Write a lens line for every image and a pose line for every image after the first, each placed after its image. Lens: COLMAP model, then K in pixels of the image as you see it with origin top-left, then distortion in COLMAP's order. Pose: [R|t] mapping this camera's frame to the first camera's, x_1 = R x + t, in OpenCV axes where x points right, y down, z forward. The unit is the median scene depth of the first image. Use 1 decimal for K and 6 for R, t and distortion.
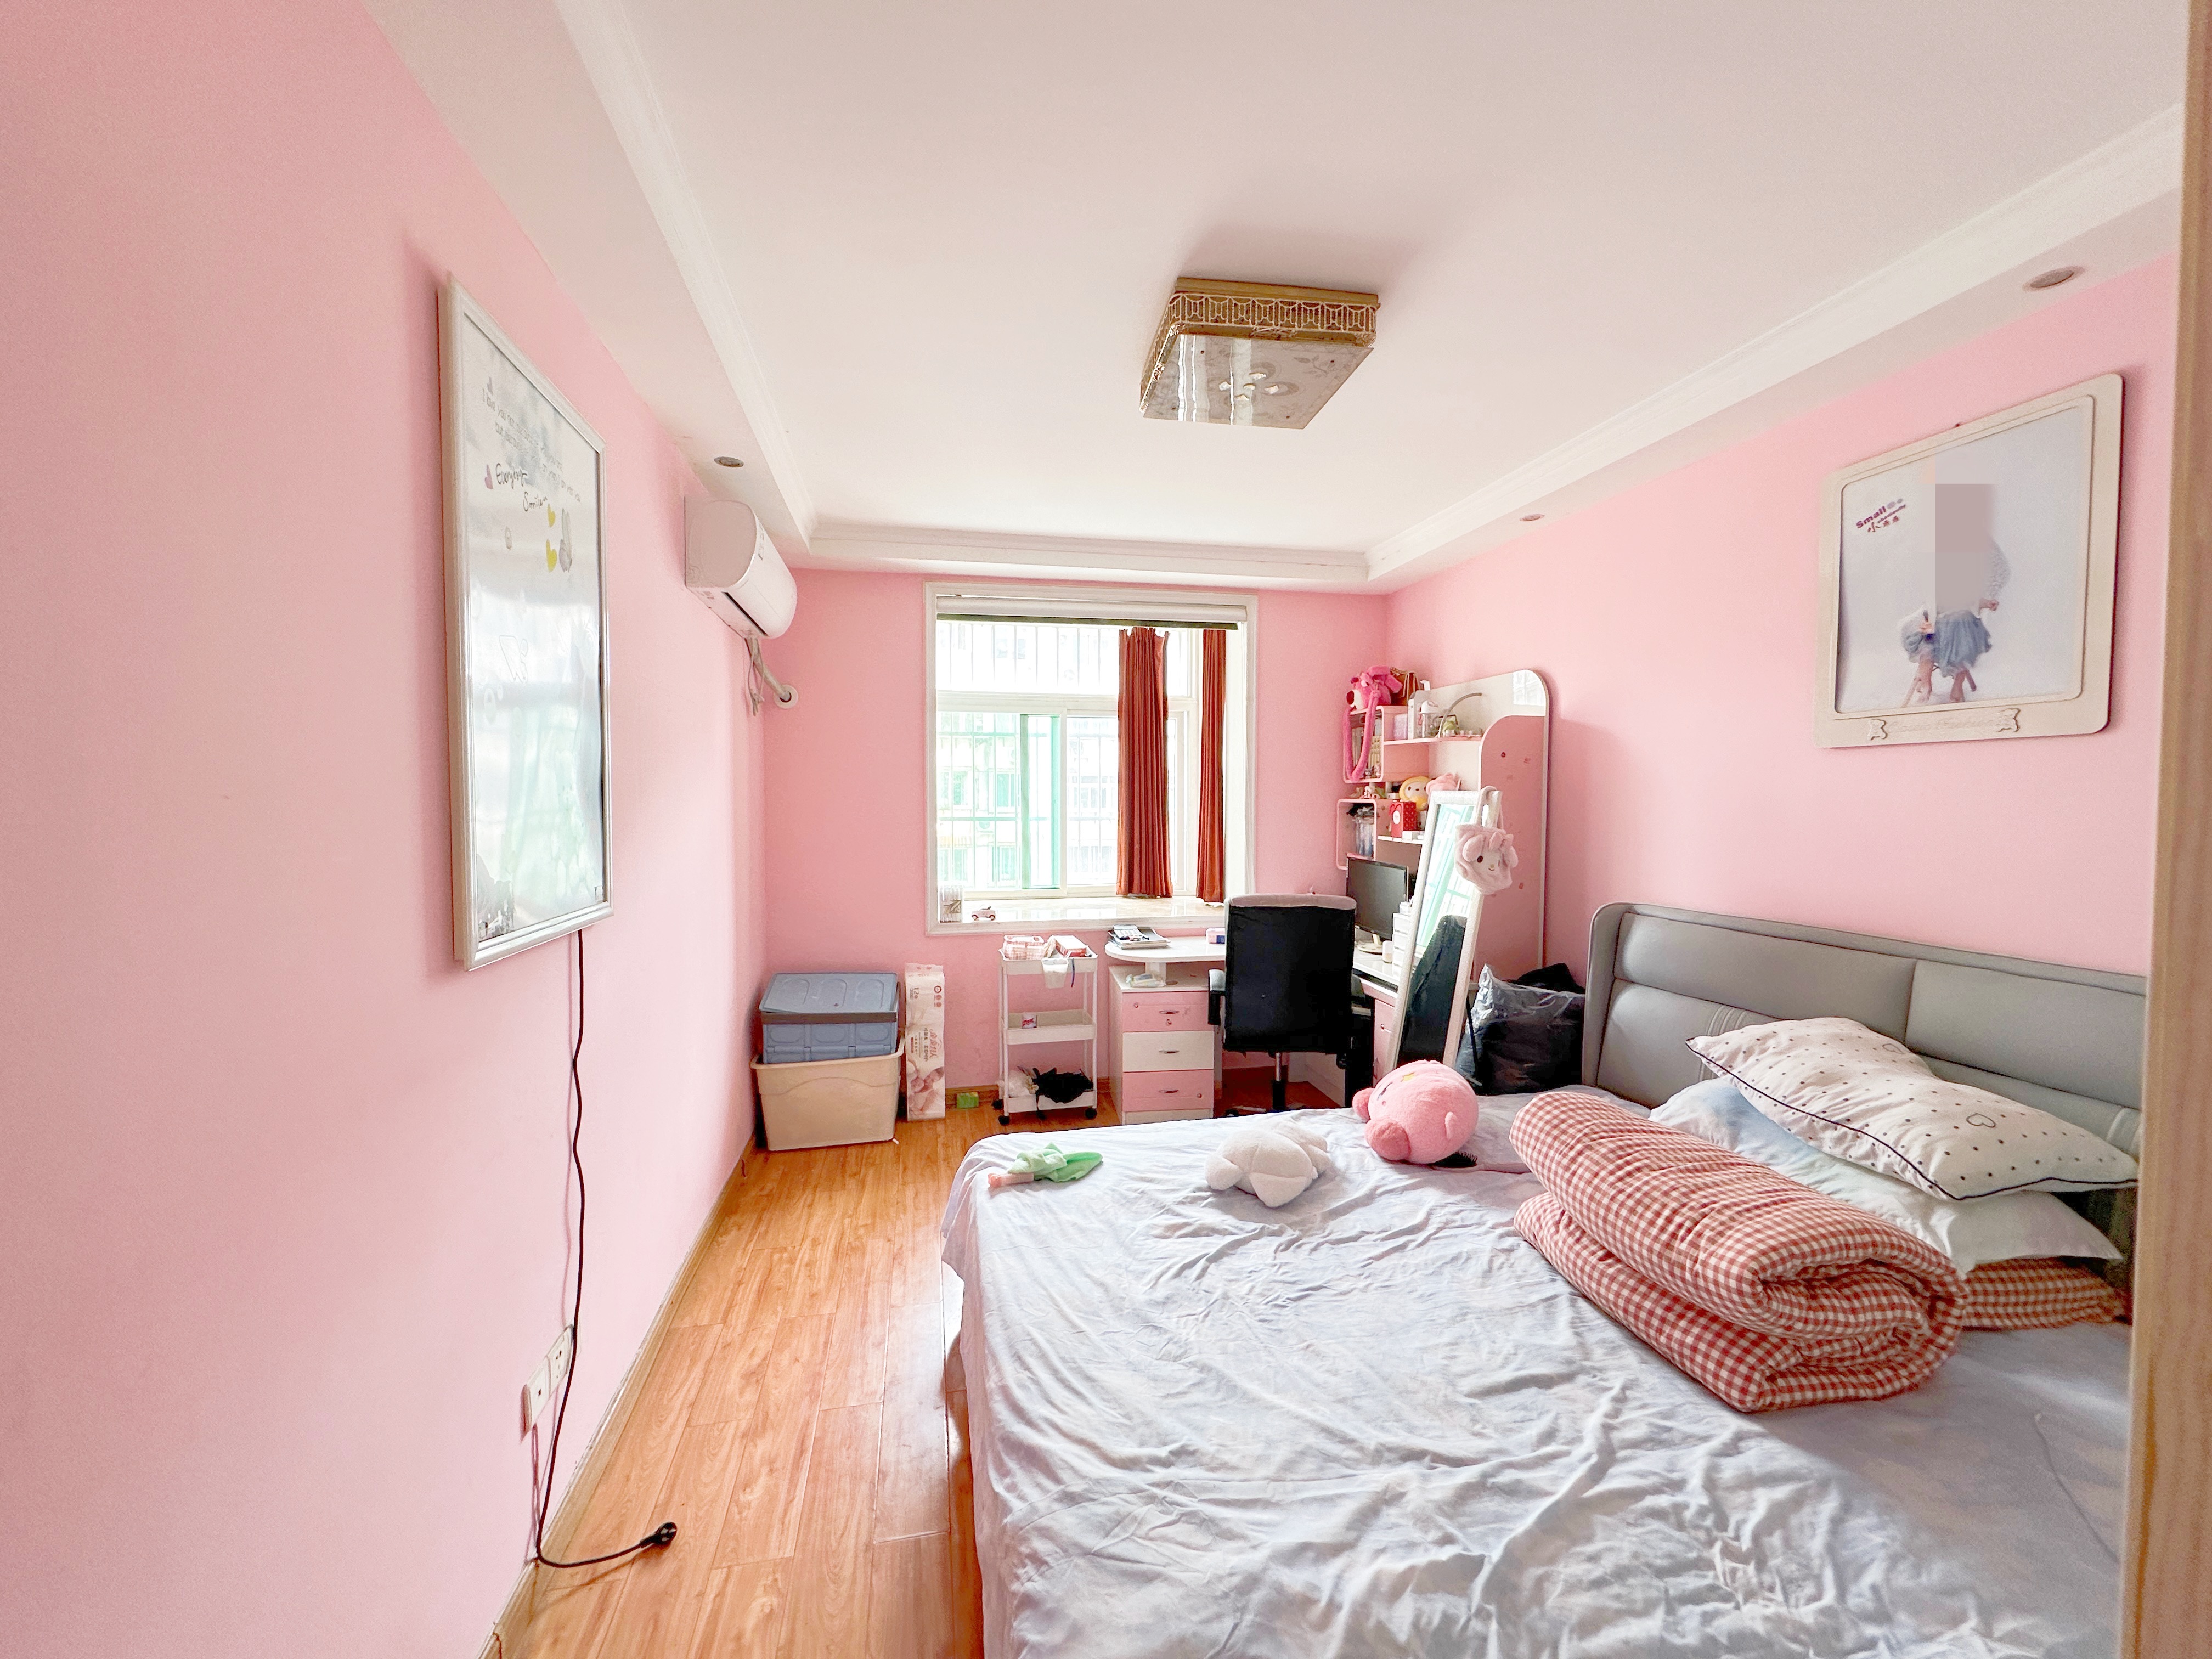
lens RADIAL K [[884.4, 0, 1100.4], [0, 884.4, 828.3], [0, 0, 1]] dist [0.000130, 0.000012]
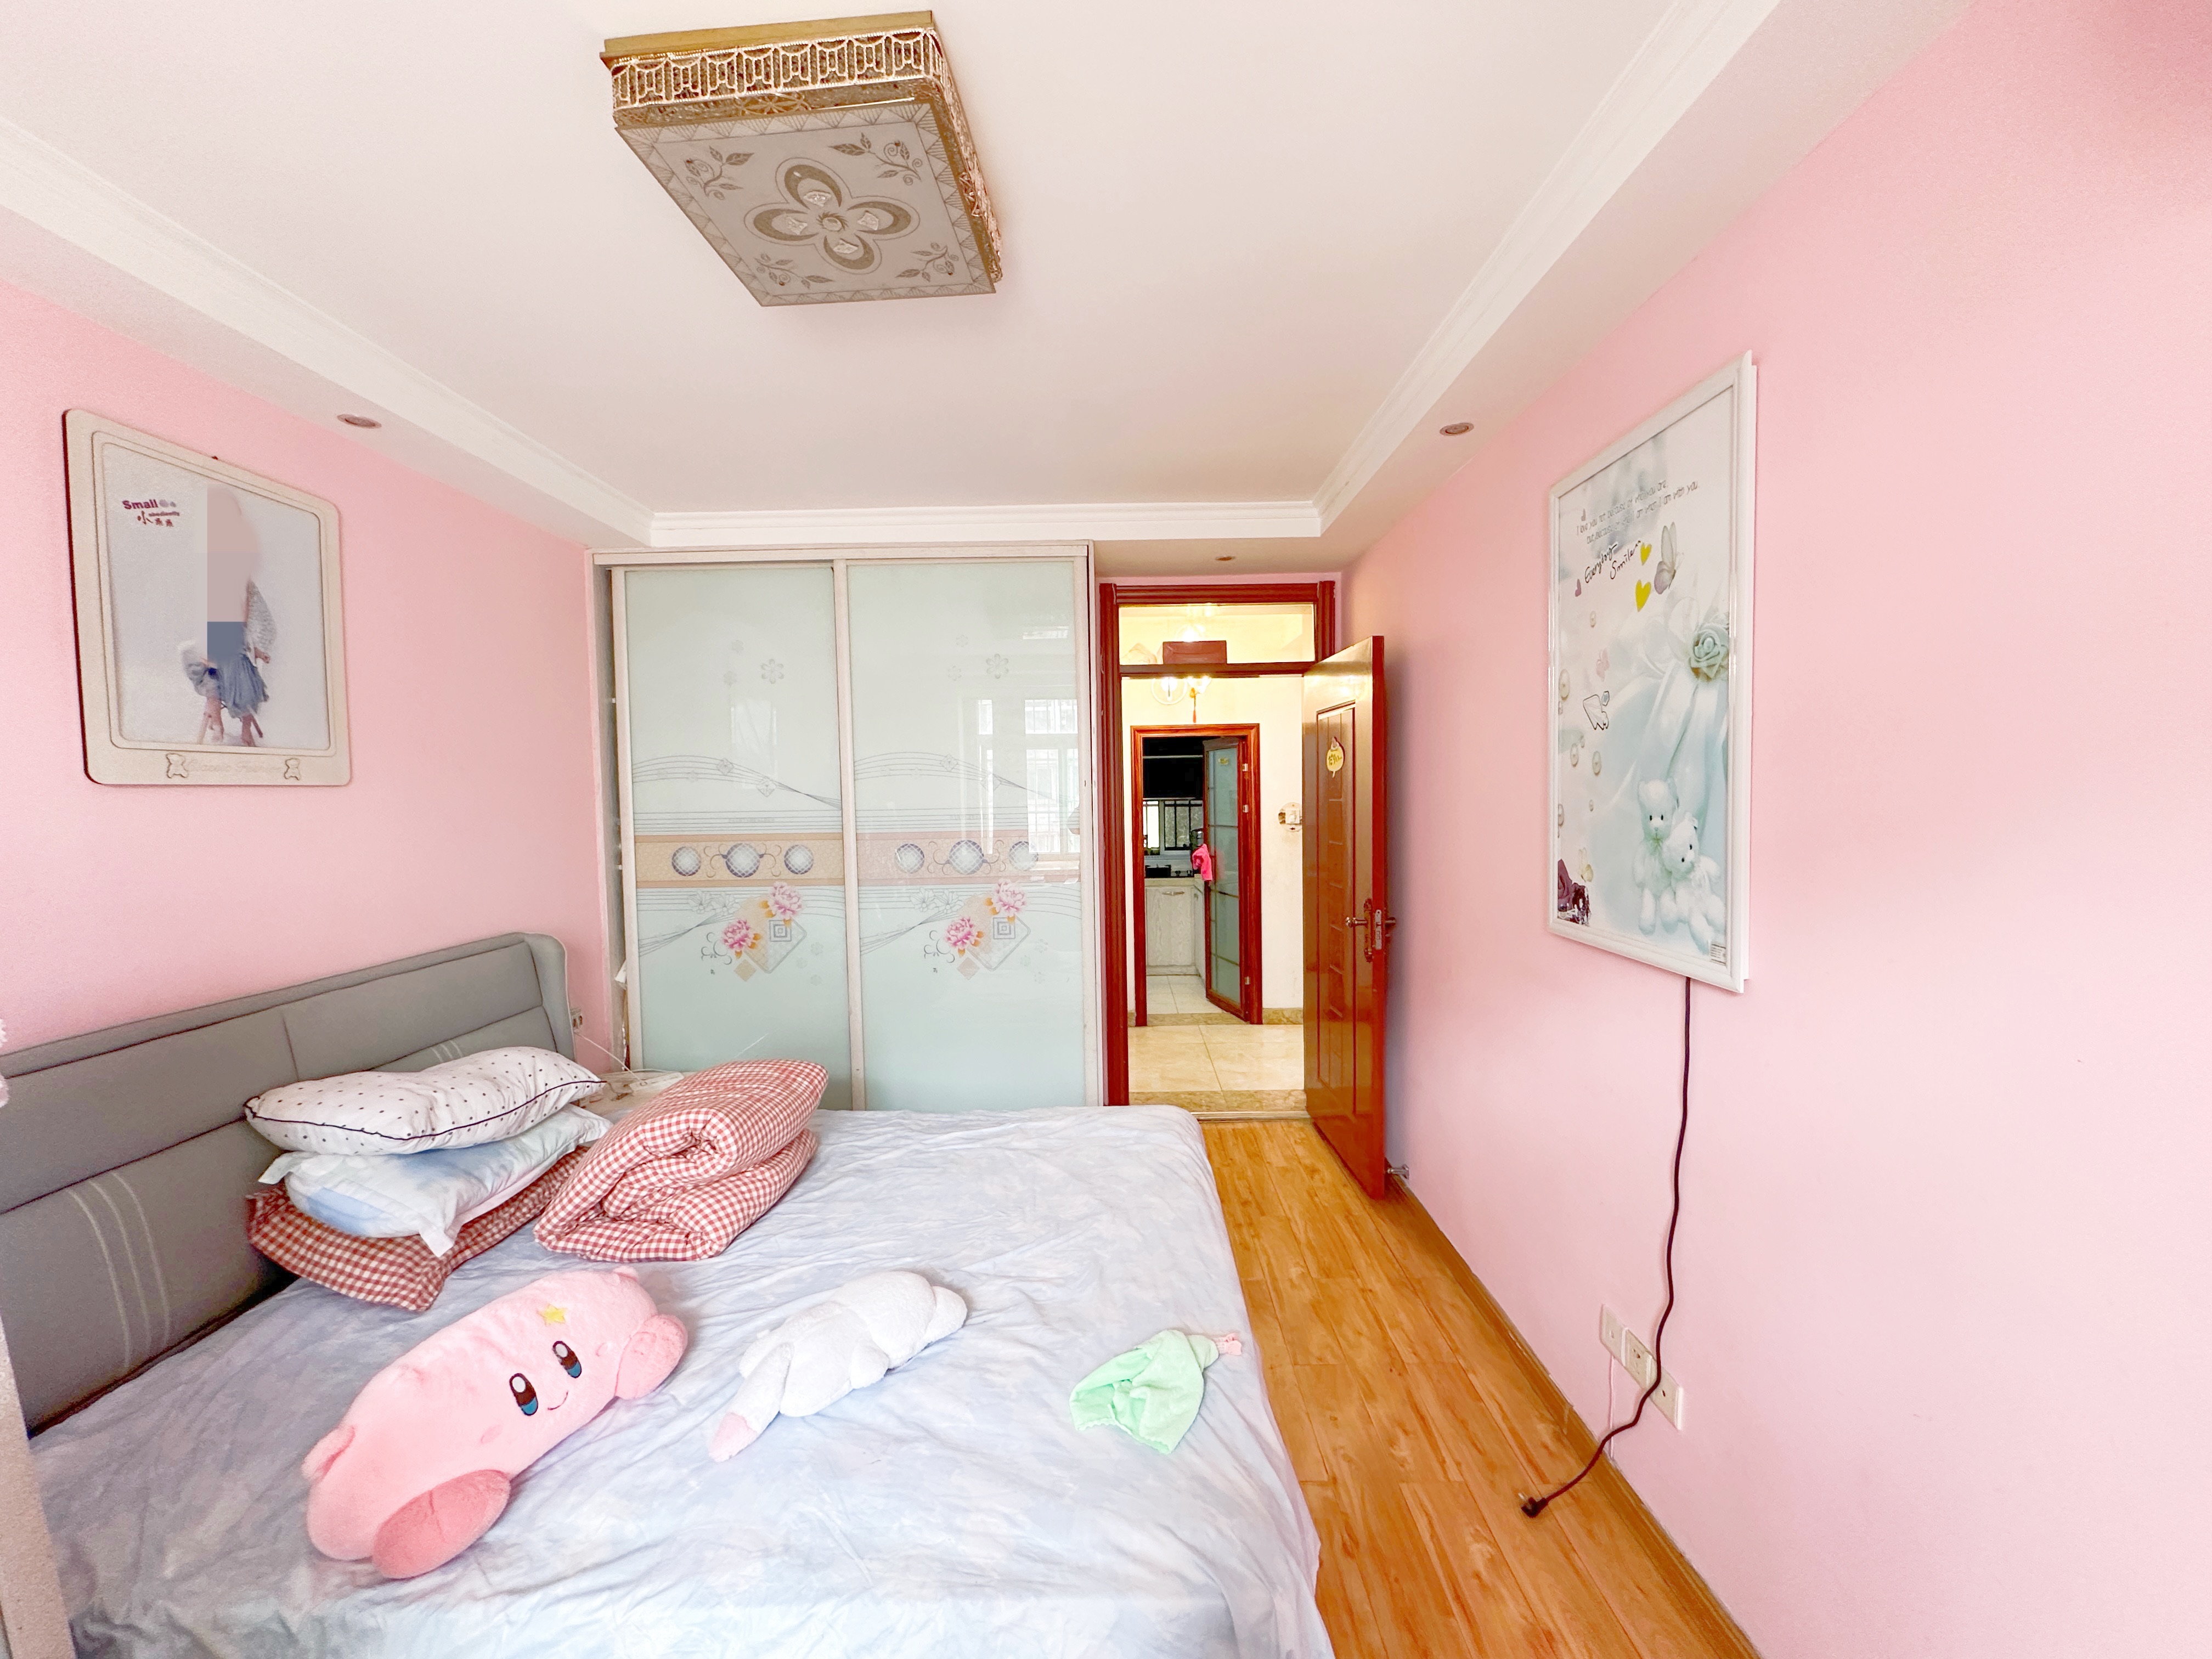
lens RADIAL K [[884.4, 0, 1100.8], [0, 884.4, 828.1], [0, 0, 1]] dist [0.000130, 0.000012]
pose [[-0.978416, 0.005615, 0.206567, -0.175871], [0.022385, 0.996628, 0.078937, -0.109313], [-0.205428, 0.081857, -0.975243, 1.807989]]
